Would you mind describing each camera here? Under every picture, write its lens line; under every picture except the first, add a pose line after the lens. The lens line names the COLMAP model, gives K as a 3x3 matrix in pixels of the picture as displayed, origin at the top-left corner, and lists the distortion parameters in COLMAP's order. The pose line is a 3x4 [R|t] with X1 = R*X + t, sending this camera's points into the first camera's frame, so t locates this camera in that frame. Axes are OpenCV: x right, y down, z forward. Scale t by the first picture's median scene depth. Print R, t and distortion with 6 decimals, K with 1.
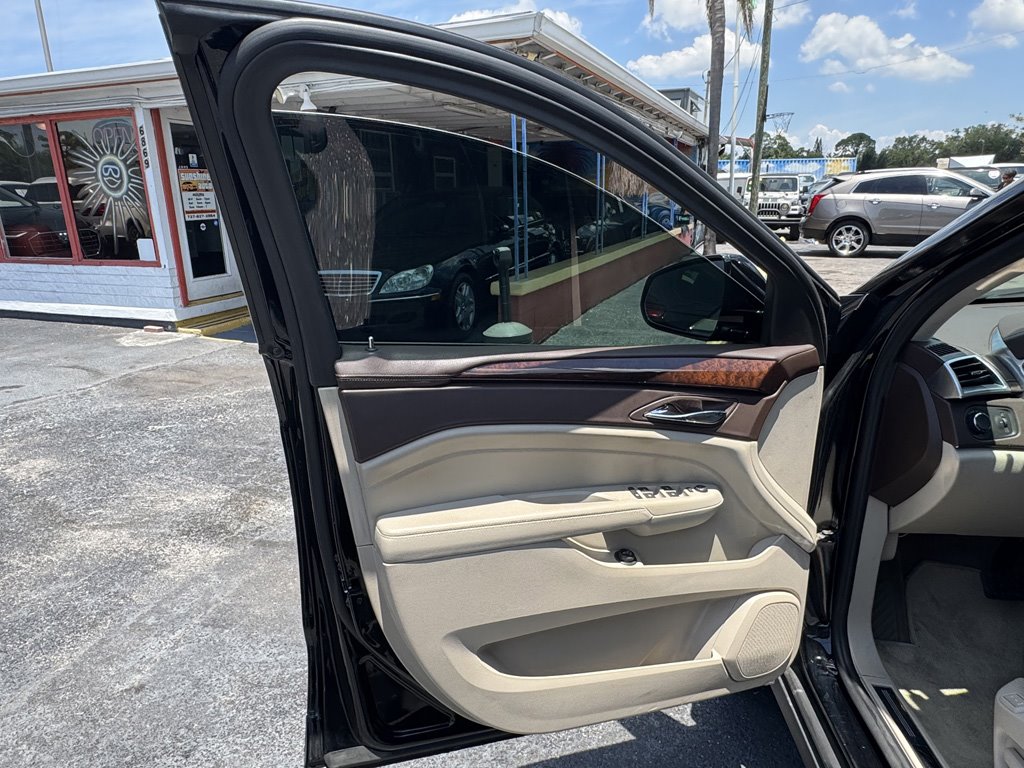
lens RADIAL K [[656.3, 0, 512.0], [0, 656.3, 384.0], [0, 0, 1]] dist [0.004262, 0.000546]
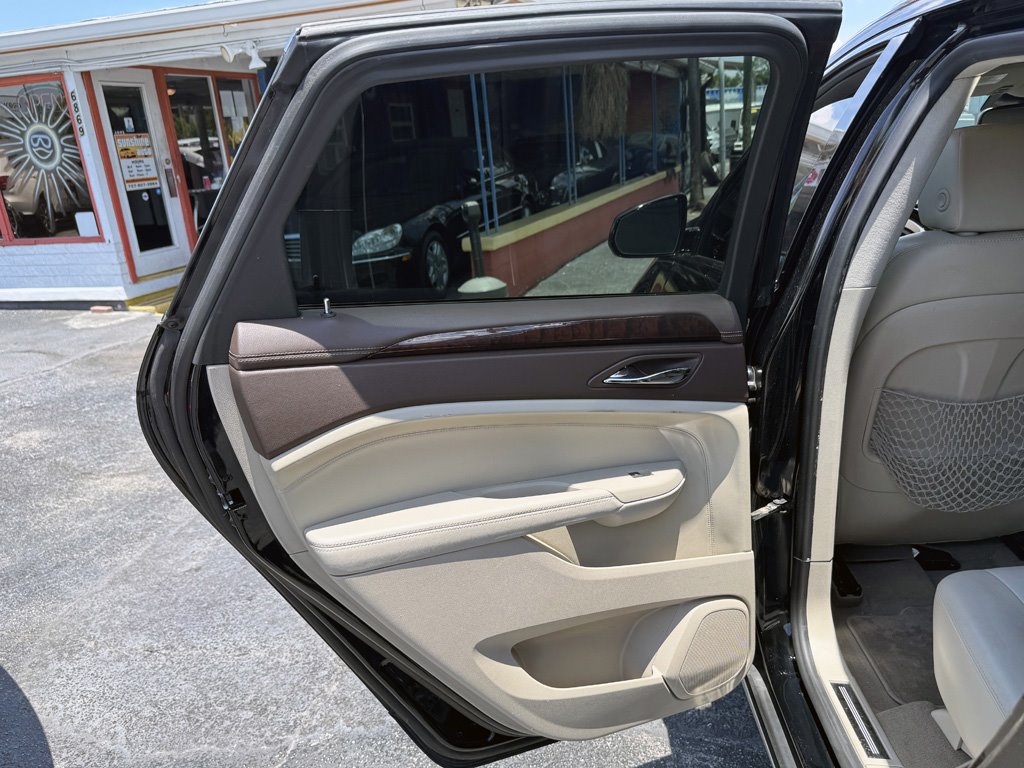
lens RADIAL K [[743.0, 0, 539.6], [0, 743.0, 385.1], [0, 0, 1]] dist [0.086200, -0.106069]
pose [[0.996113, -0.068468, 0.055418, 0.006002], [0.066477, 0.997101, 0.037008, 0.025433], [-0.057791, -0.033180, 0.997777, -0.110749]]
